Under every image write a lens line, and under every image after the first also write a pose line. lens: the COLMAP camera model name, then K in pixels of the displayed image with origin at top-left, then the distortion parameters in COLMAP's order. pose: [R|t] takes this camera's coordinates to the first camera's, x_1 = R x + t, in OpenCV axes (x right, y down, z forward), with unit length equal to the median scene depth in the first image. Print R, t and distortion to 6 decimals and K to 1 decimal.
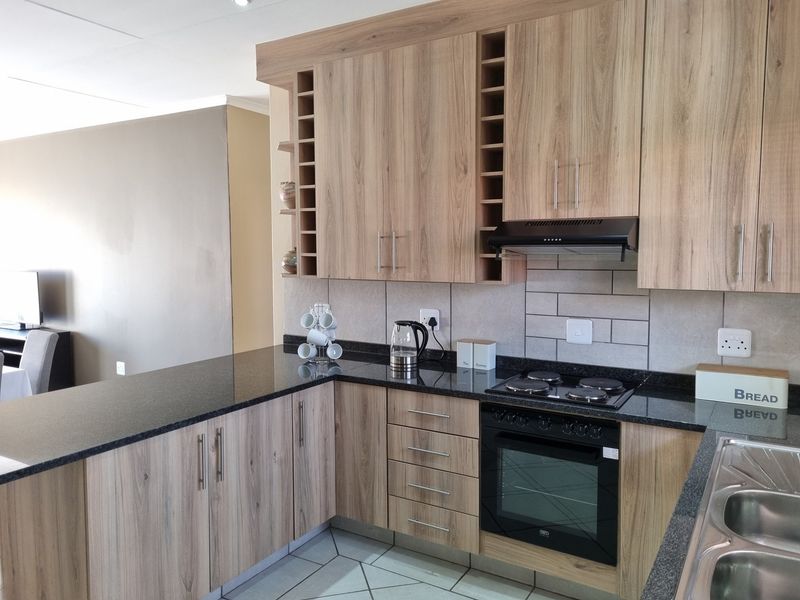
lens RADIAL K [[594.9, 0, 405.2], [0, 594.9, 293.7], [0, 0, 1]] dist [0.042485, -0.019550]
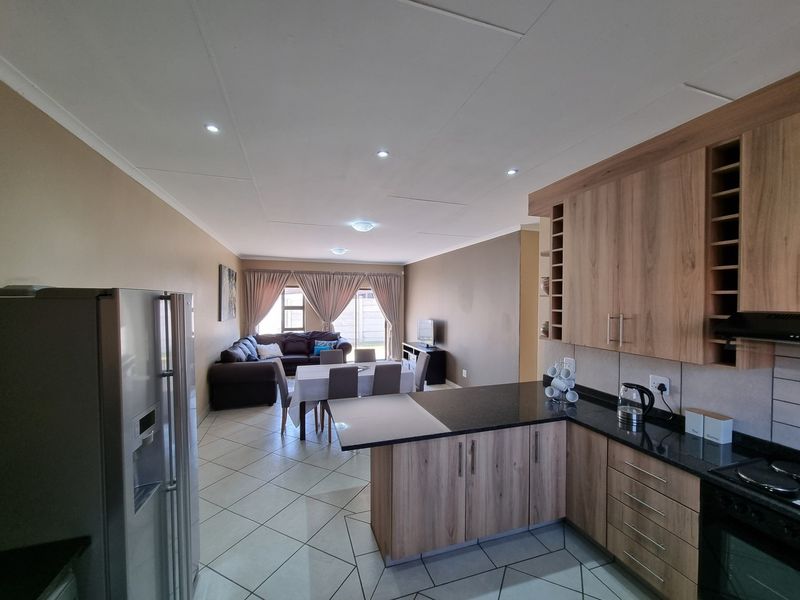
lens RADIAL K [[322.7, 0, 400.6], [0, 322.7, 305.6], [0, 0, 1]] dist [-0.007876, -0.000115]
pose [[0.755406, 0.015856, -0.655065, 0.080618], [-0.057256, 0.997481, -0.041881, -0.070918], [0.652751, 0.069144, 0.754411, 0.168449]]
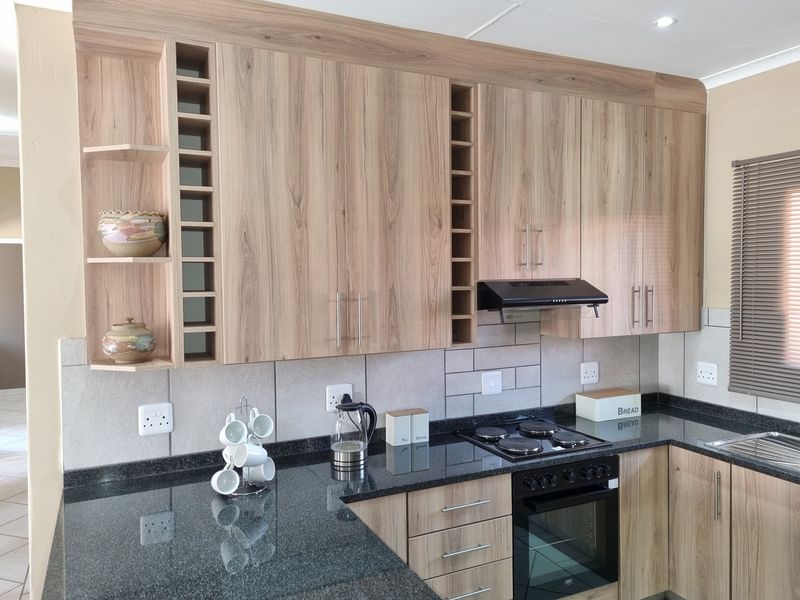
lens RADIAL K [[594.9, 0, 391.6], [0, 594.9, 296.0], [0, 0, 1]] dist [0.042485, -0.019550]
pose [[0.550502, -0.033341, 0.834167, -0.692798], [0.075049, 0.997133, -0.009673, -0.095020], [-0.831453, 0.067928, 0.551426, 0.566067]]
